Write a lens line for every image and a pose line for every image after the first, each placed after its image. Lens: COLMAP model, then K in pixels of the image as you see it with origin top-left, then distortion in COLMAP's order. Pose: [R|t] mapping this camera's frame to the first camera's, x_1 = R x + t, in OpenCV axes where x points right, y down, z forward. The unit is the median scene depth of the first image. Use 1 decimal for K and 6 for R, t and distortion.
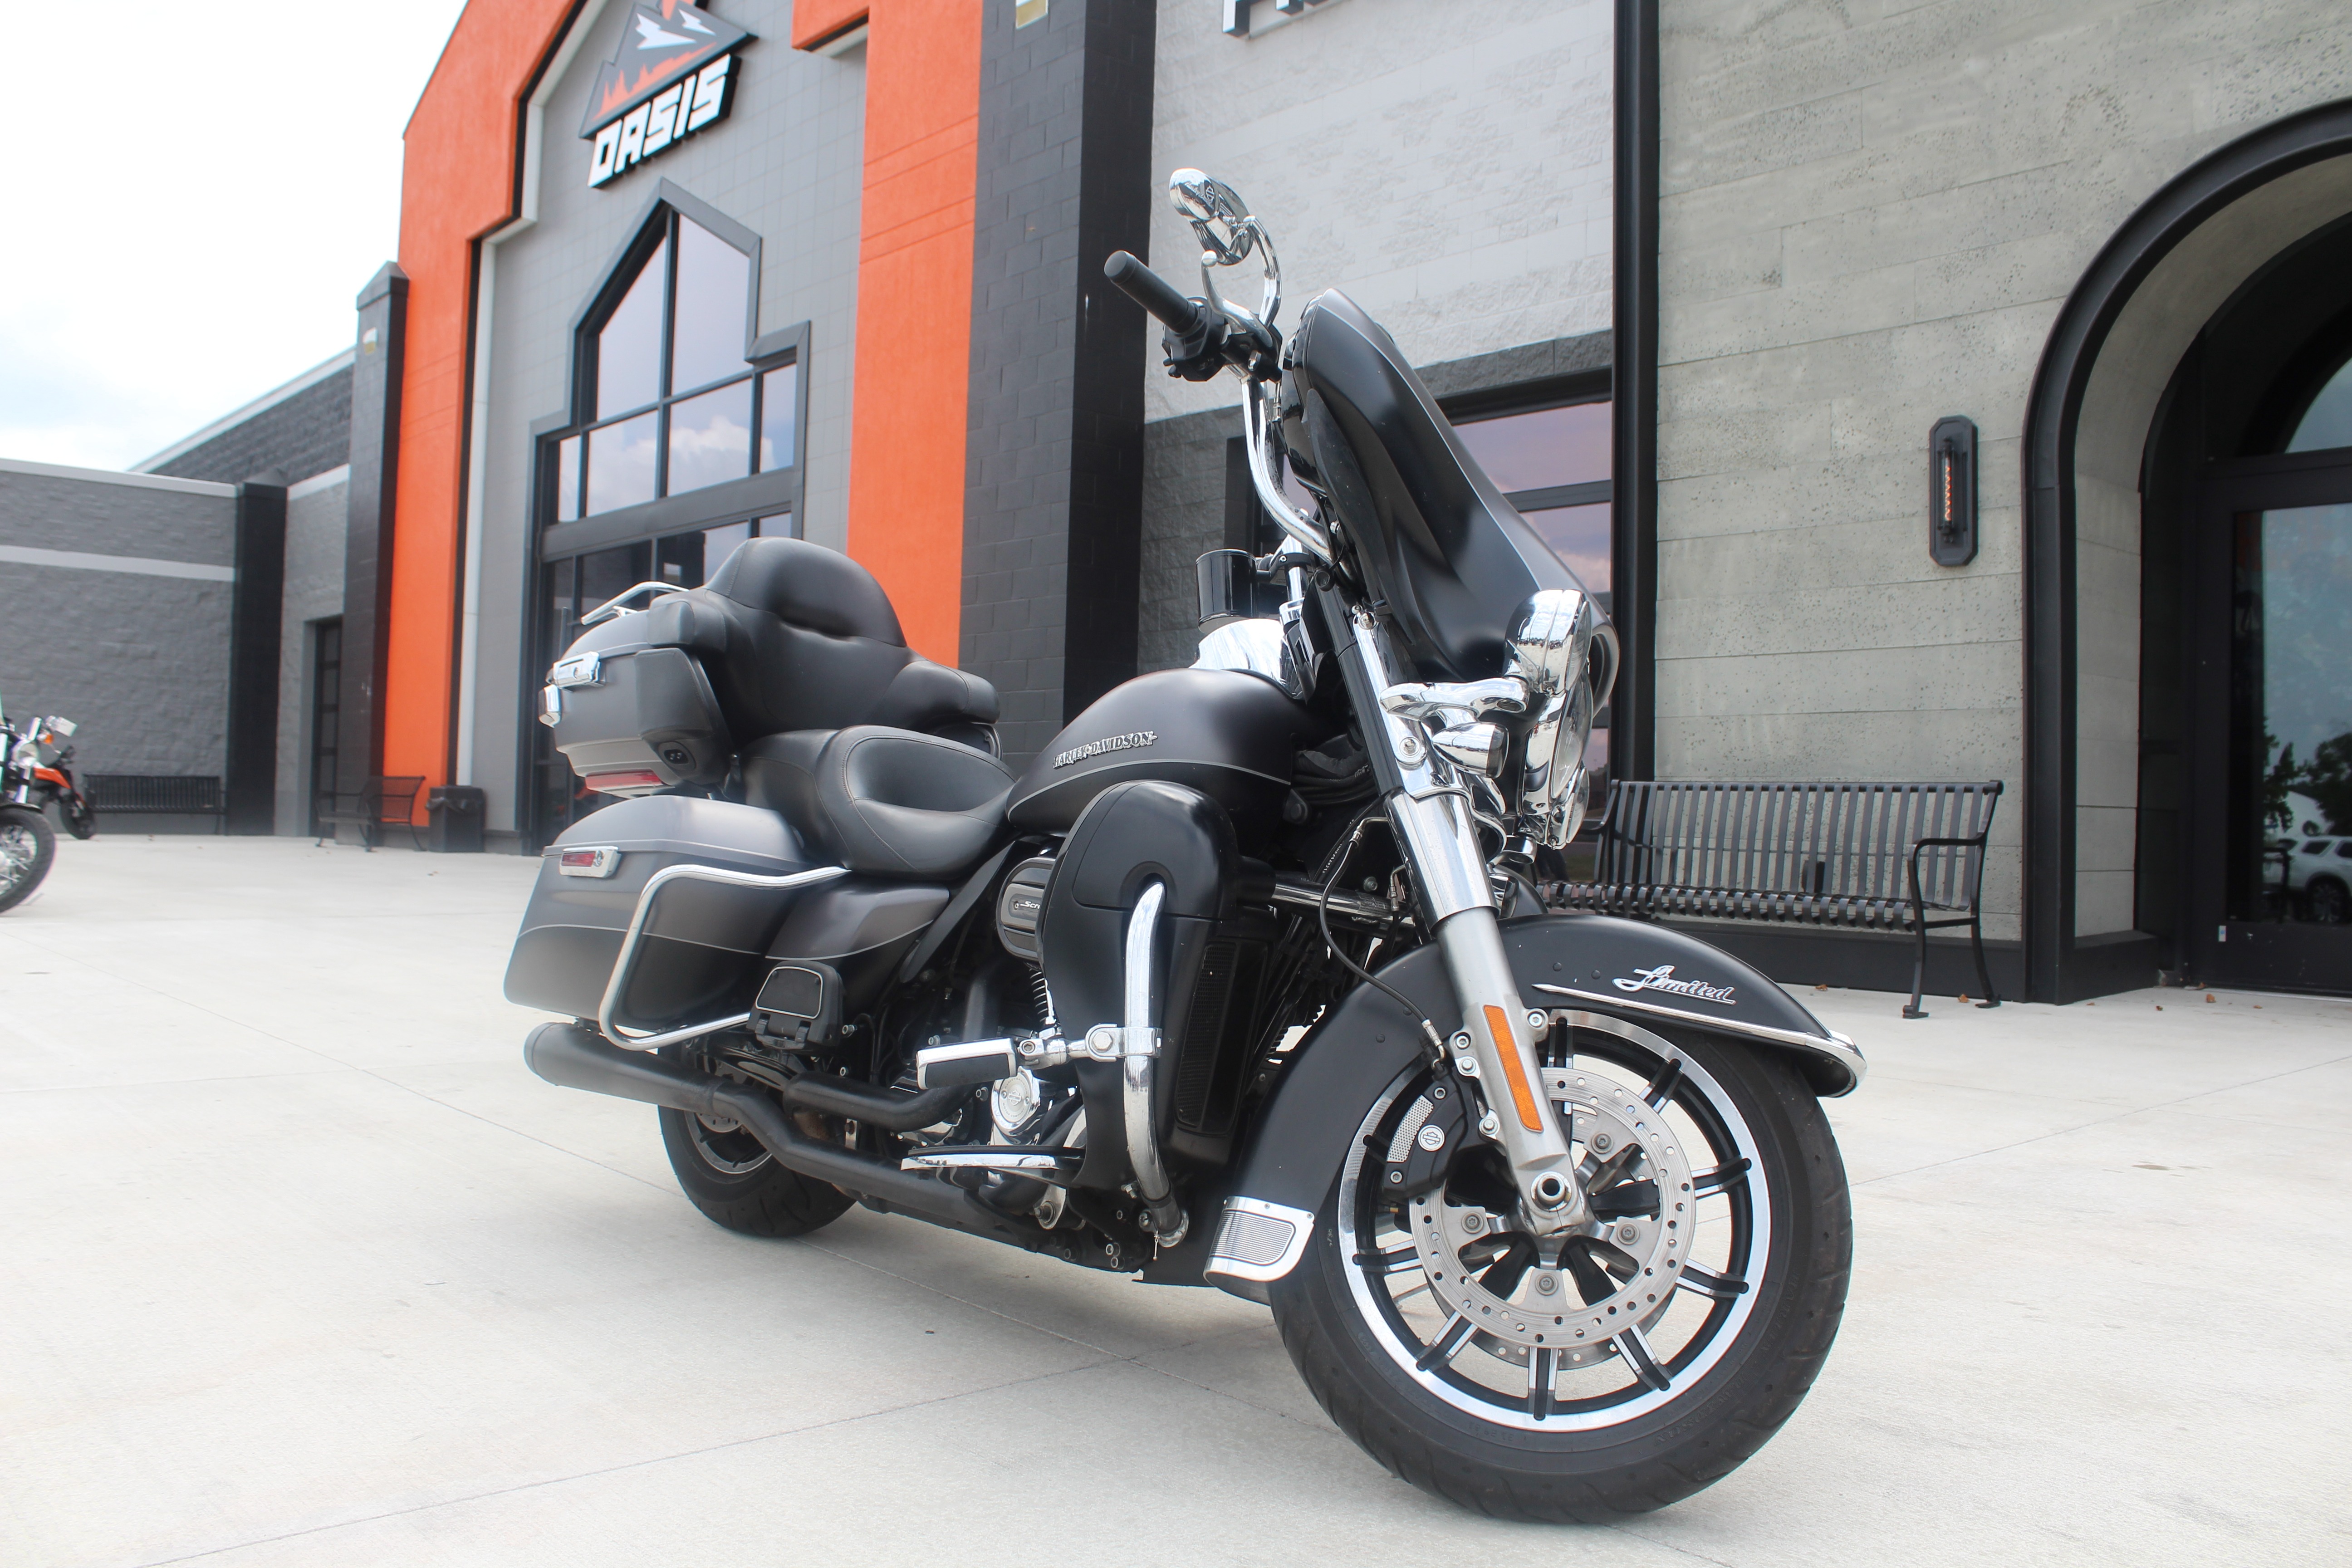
lens RADIAL K [[1951.1, 0, 1180.7], [0, 1951.1, 793.1], [0, 0, 1]] dist [-0.163175, 0.148316]
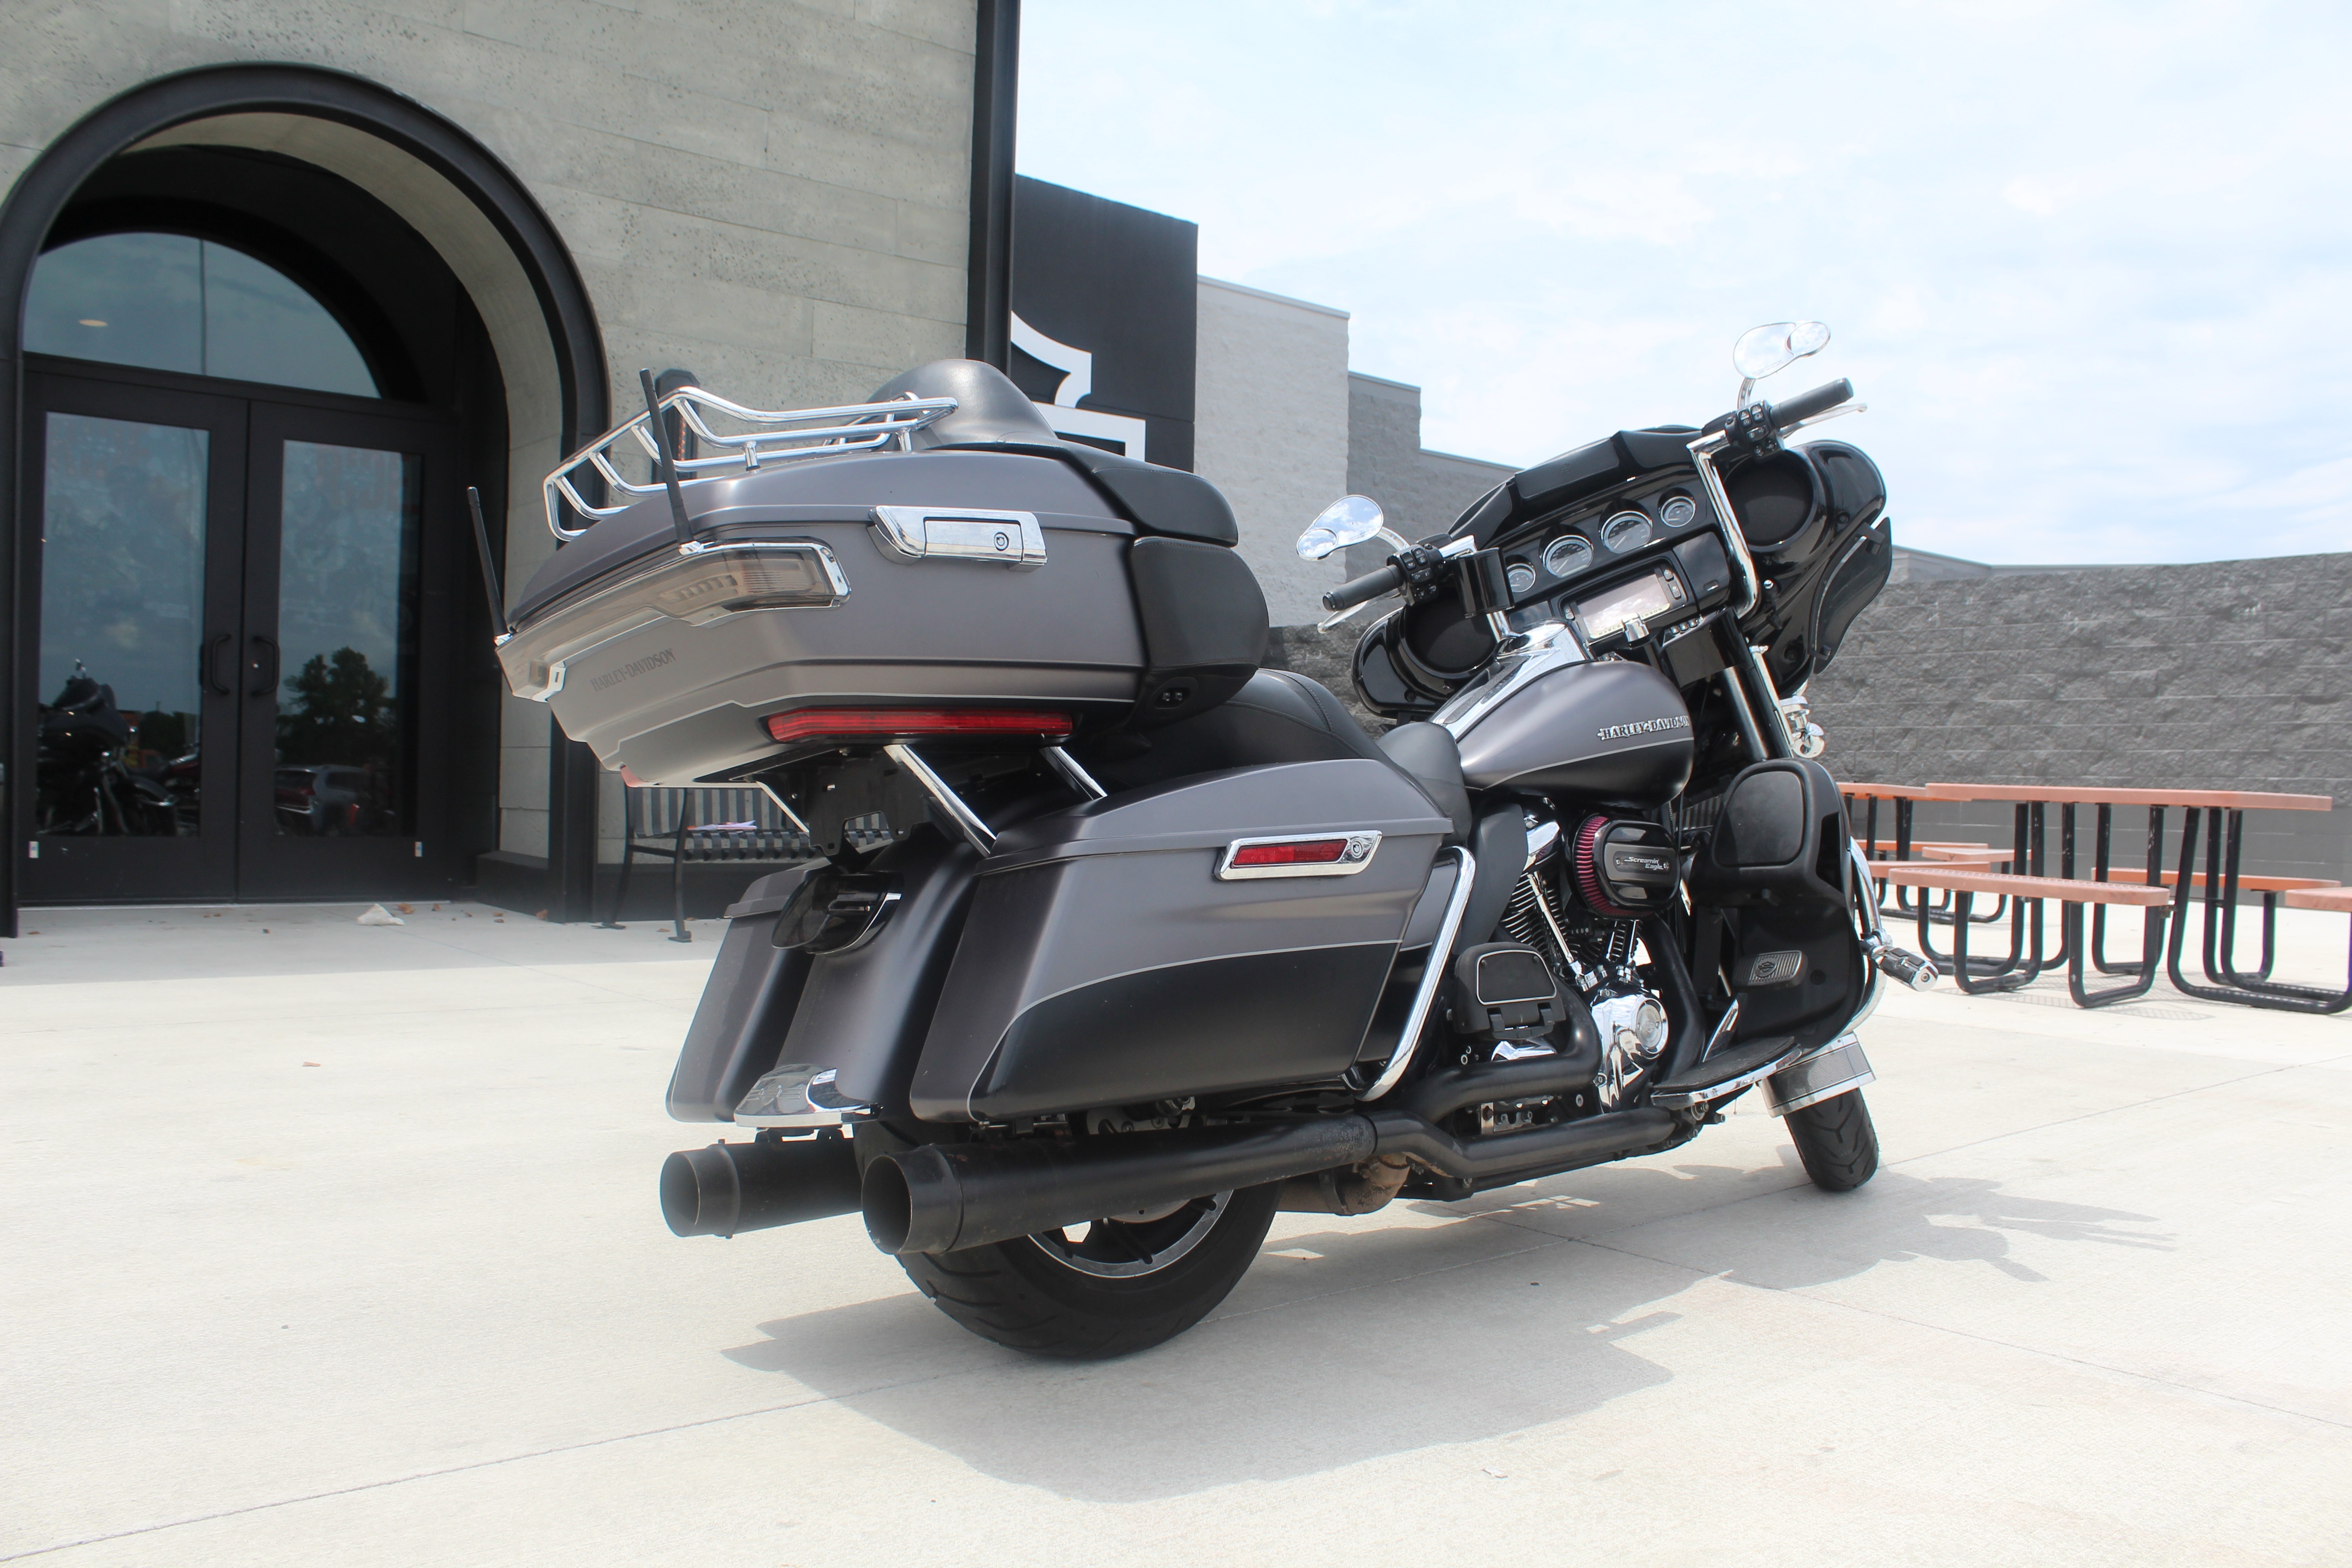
lens RADIAL K [[1951.1, 0, 1180.7], [0, 1951.1, 793.1], [0, 0, 1]] dist [-0.163175, 0.148316]
pose [[0.016715, -0.029285, 0.999431, -0.378272], [-0.033376, 0.998998, 0.029831, -0.002053], [-0.999303, -0.033856, 0.015721, 0.388073]]
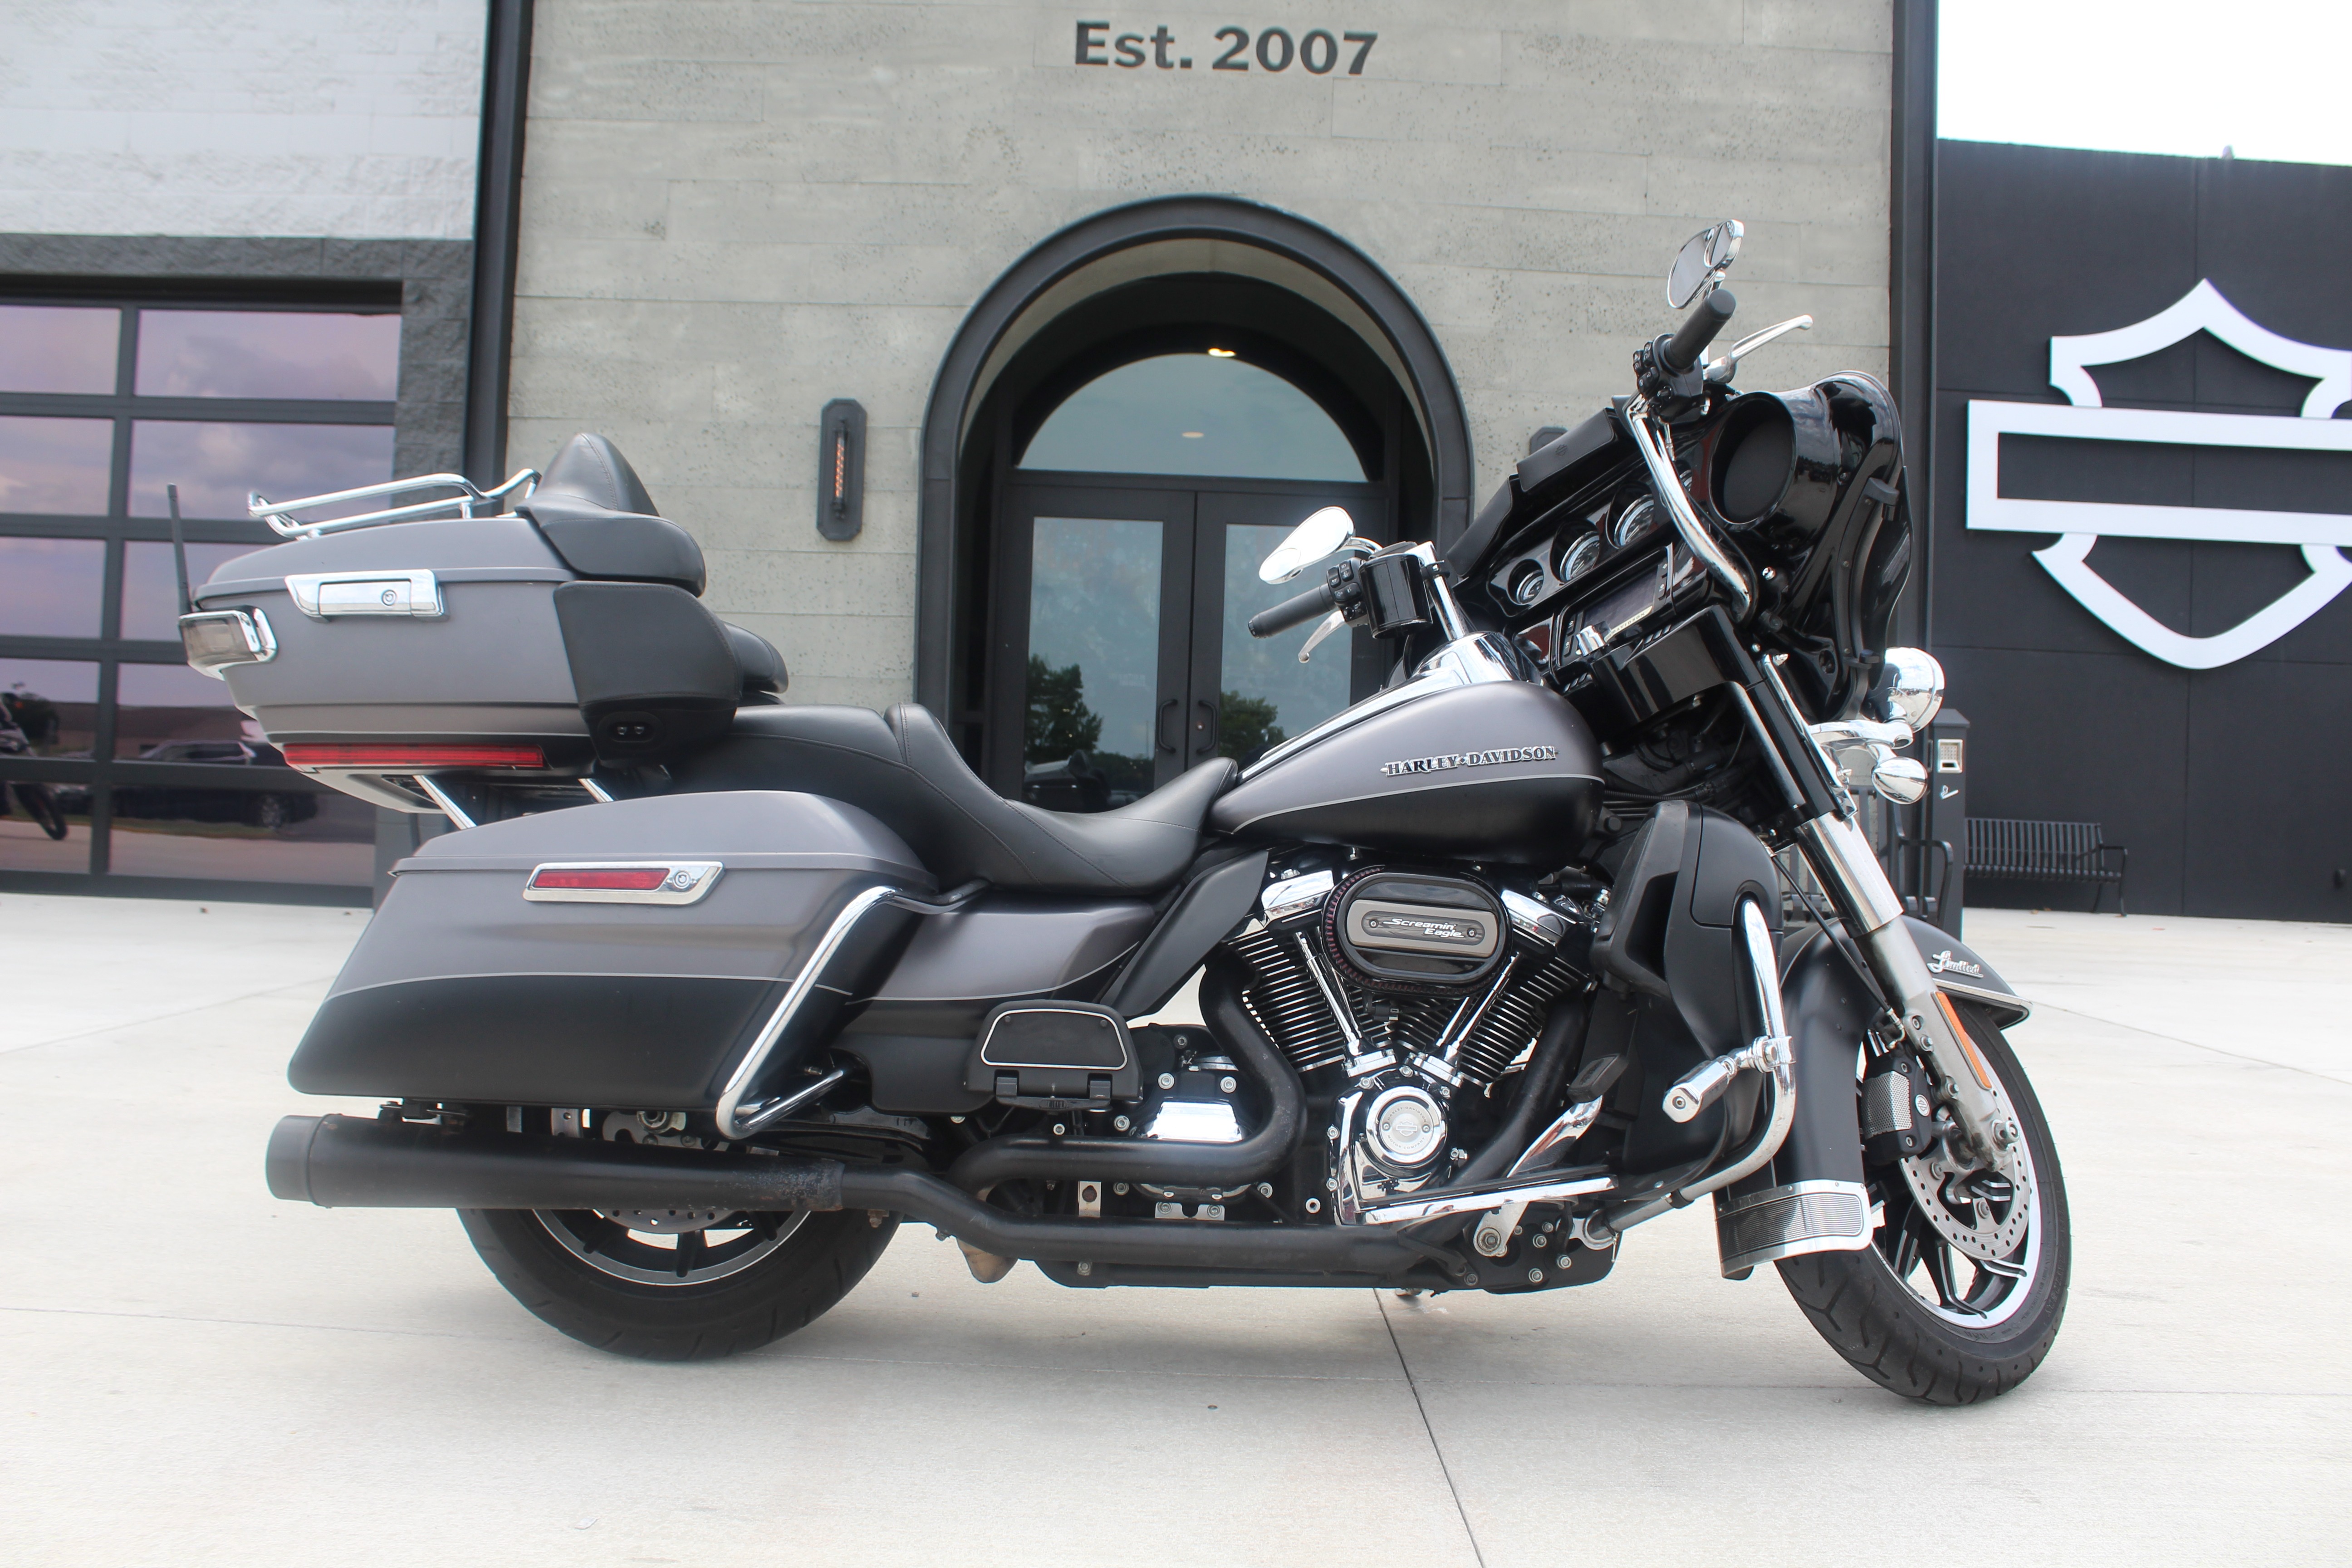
lens RADIAL K [[1951.1, 0, 1180.7], [0, 1951.1, 793.1], [0, 0, 1]] dist [-0.163175, 0.148316]
pose [[0.661046, 0.005259, 0.750327, -0.261878], [-0.030223, 0.999351, 0.019623, -0.006321], [-0.749737, -0.035649, 0.660775, 0.139428]]
